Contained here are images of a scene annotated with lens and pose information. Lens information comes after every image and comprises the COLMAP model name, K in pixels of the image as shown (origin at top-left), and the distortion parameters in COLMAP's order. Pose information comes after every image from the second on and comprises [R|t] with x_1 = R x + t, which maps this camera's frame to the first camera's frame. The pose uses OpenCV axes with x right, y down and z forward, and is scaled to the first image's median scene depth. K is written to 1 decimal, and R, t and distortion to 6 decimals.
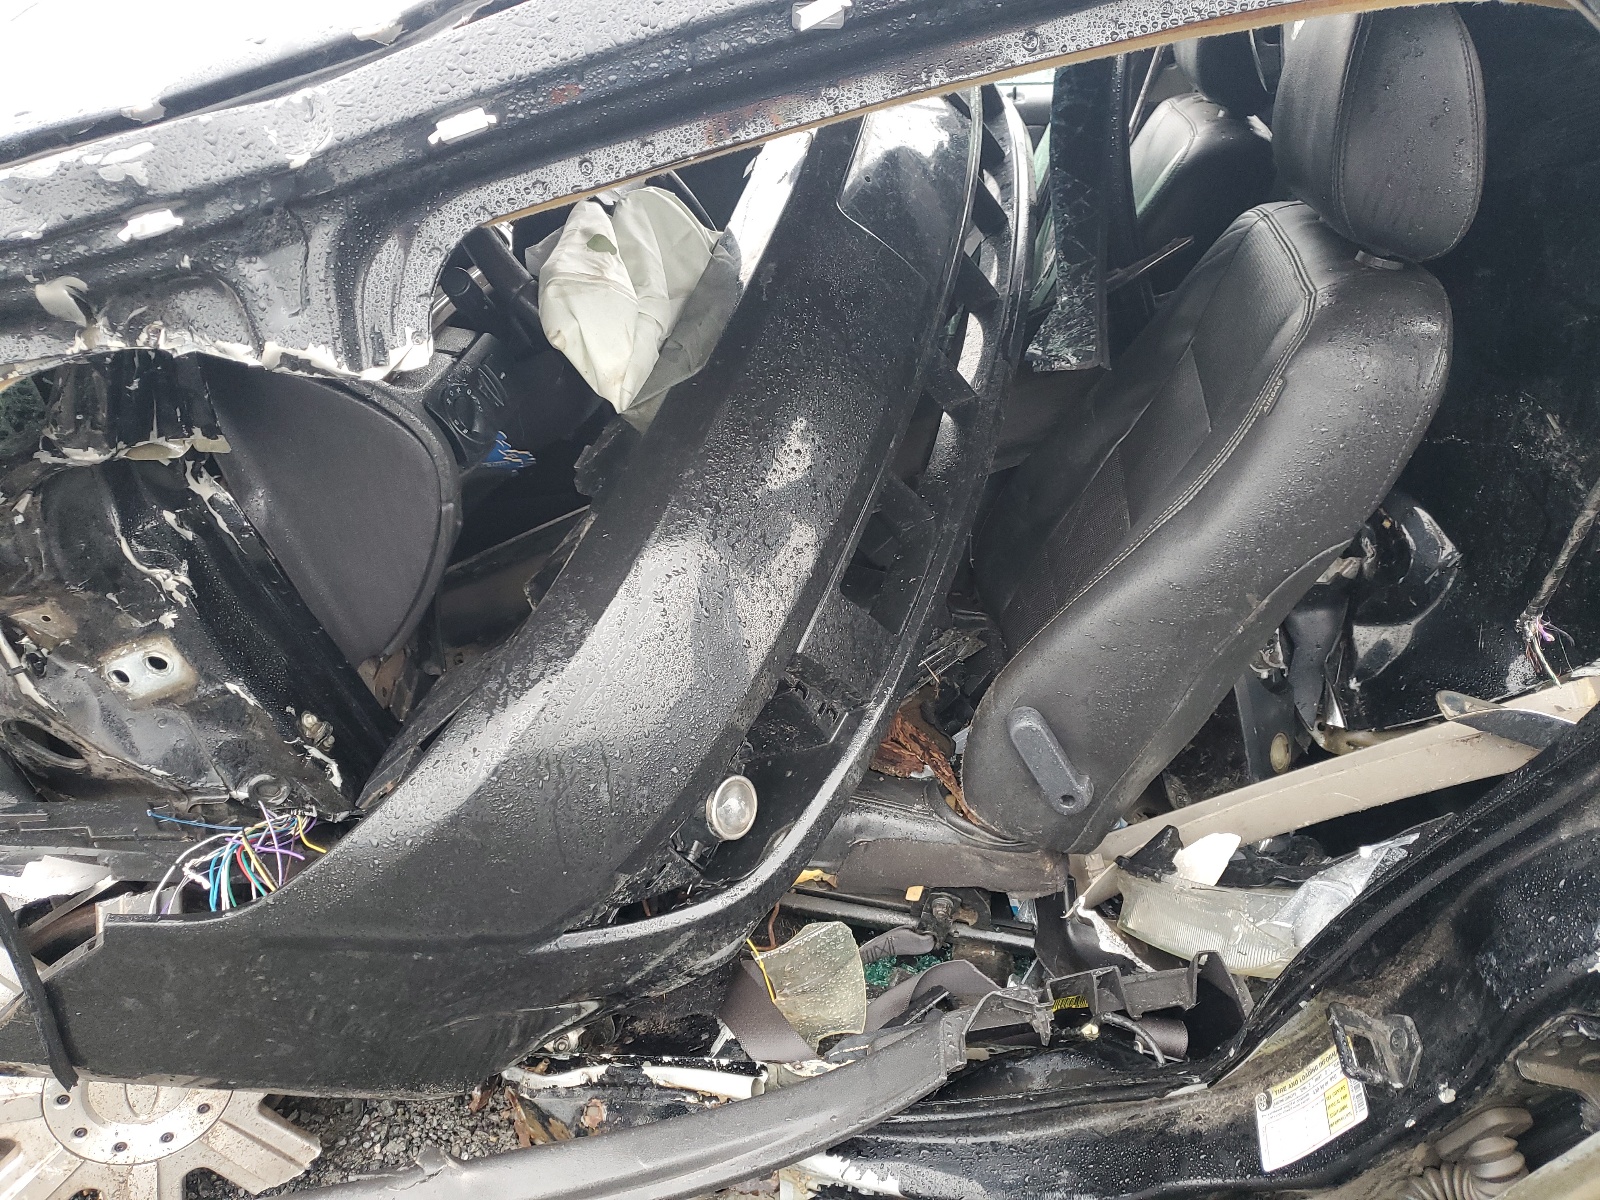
lens RADIAL K [[1212.0, 0, 800.0], [0, 1212.0, 600.0], [0, 0, 1]] dist [-0.000902, -0.001091]
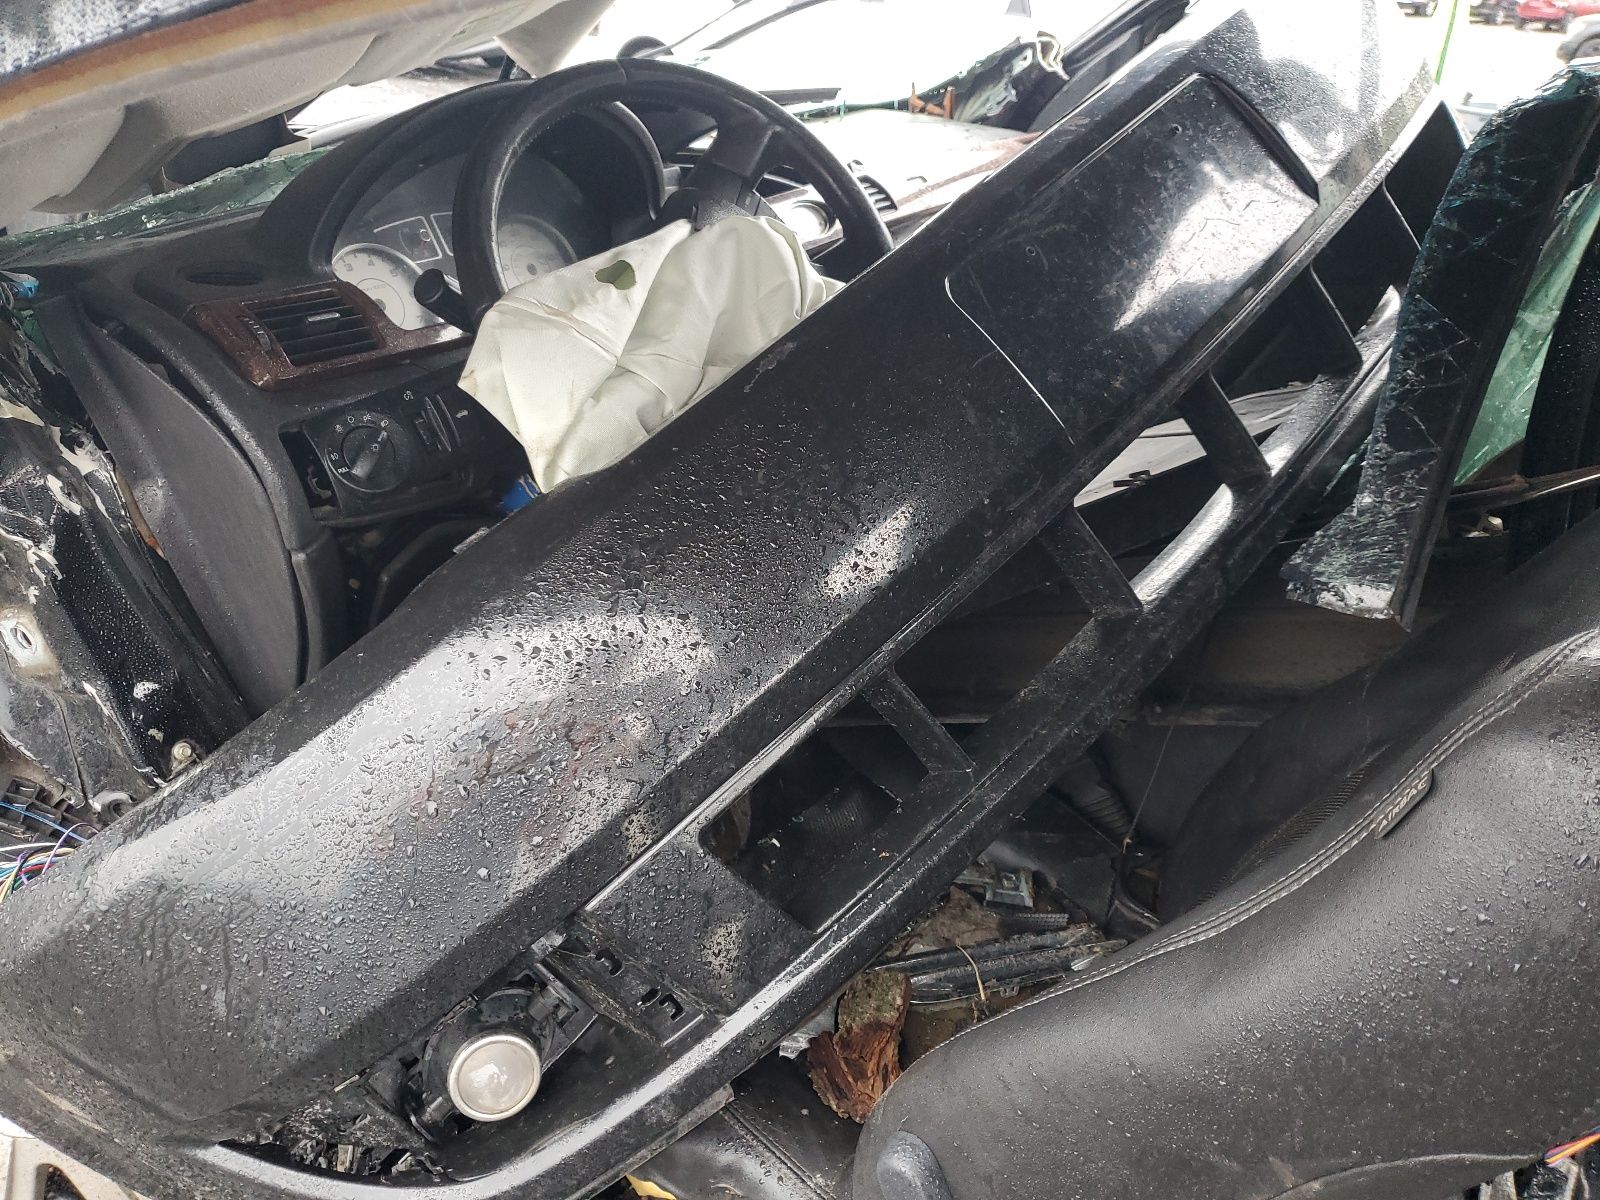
lens RADIAL K [[1244.4, 0, 800.0], [0, 1244.4, 600.0], [0, 0, 1]] dist [-0.007331, -0.002293]
pose [[0.858665, 0.283853, -0.426757, 0.331646], [-0.303807, 0.952474, 0.022248, -0.164023], [0.412790, 0.110548, 0.904093, 0.404225]]
